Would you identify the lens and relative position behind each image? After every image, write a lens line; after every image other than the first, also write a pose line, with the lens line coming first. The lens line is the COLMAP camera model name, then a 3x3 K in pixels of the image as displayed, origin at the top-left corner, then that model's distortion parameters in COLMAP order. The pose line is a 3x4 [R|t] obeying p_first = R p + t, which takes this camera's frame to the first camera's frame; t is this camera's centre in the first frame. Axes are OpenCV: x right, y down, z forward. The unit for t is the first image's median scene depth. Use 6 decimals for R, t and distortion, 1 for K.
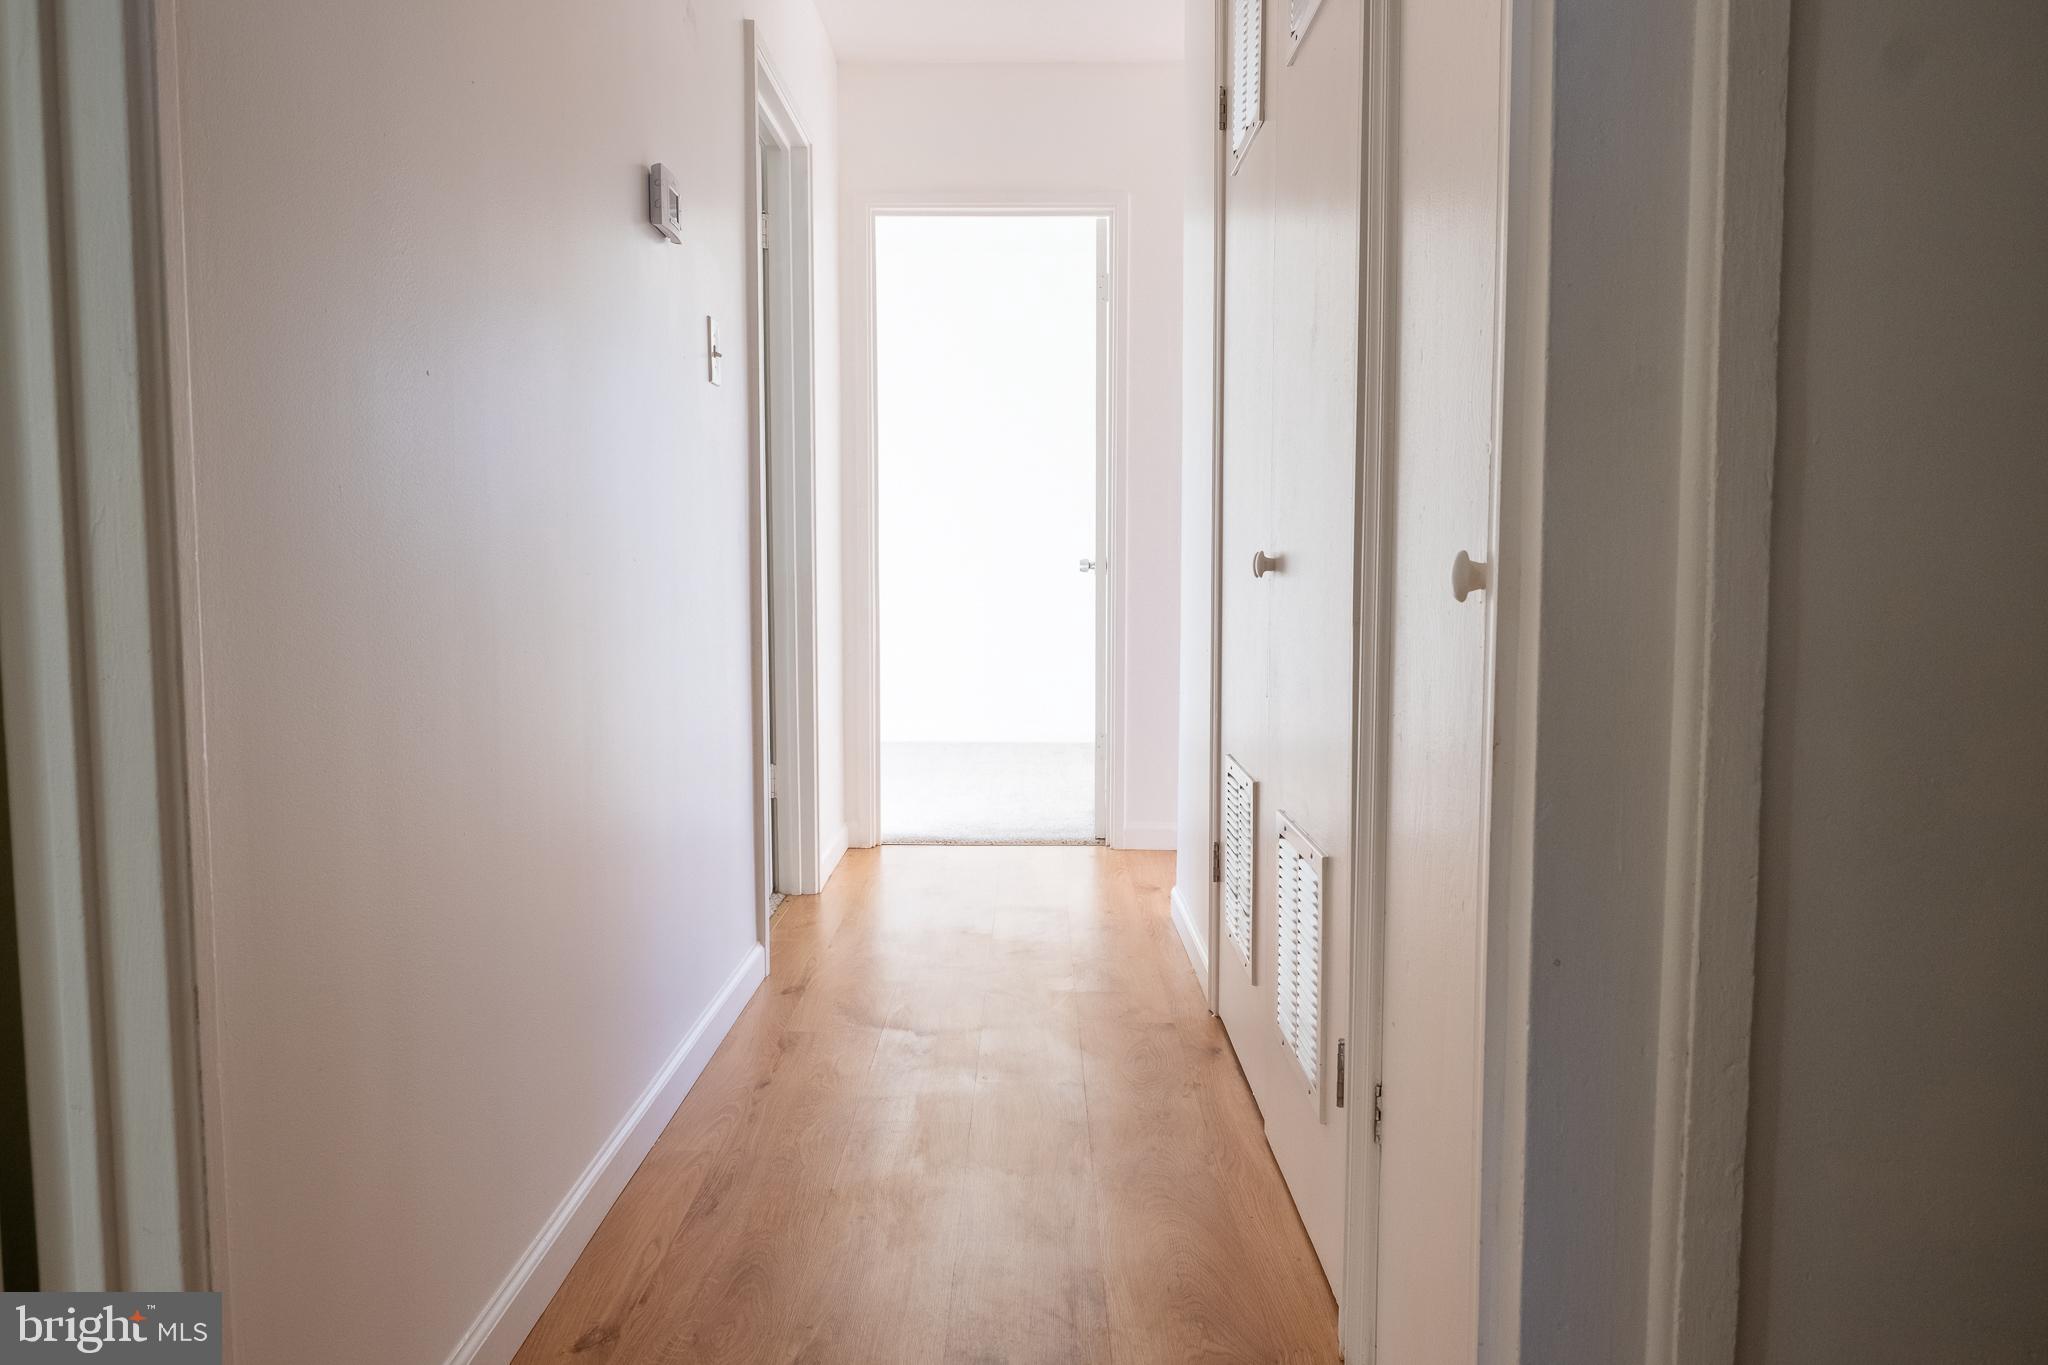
lens RADIAL K [[1495.9, 0, 1024.0], [0, 1495.9, 682.5], [0, 0, 1]] dist [-0.011079, 0.001644]
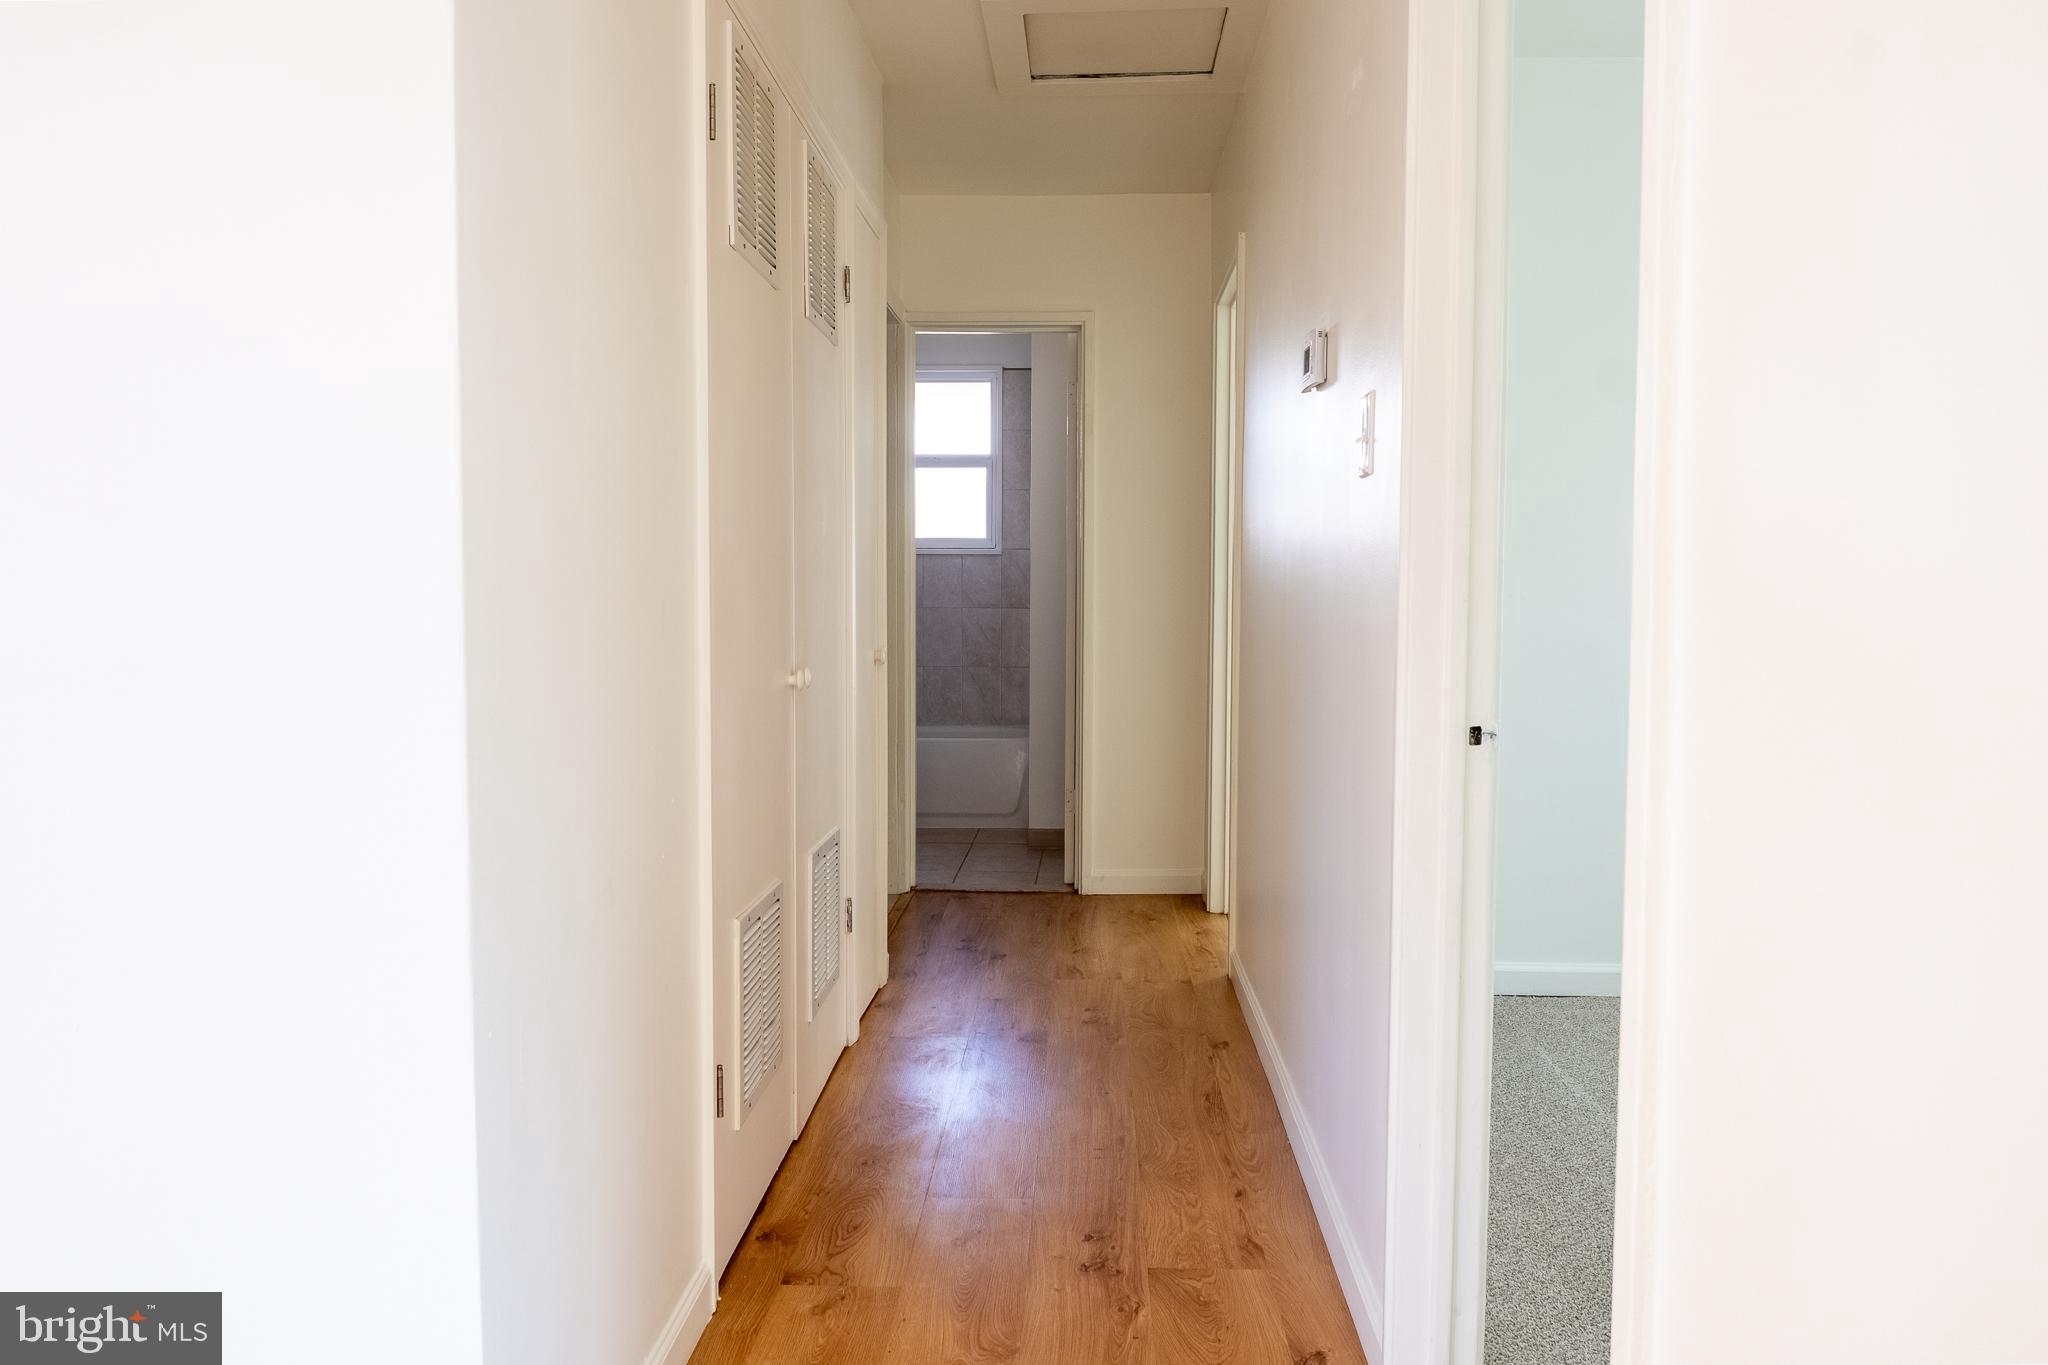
lens RADIAL K [[1495.9, 0, 1024.0], [0, 1495.9, 682.5], [0, 0, 1]] dist [-0.011079, 0.001644]
pose [[-0.999325, -0.003265, 0.036599, -0.062594], [0.002201, 0.988933, 0.148349, -0.229527], [-0.036678, 0.148329, -0.988258, 1.960456]]
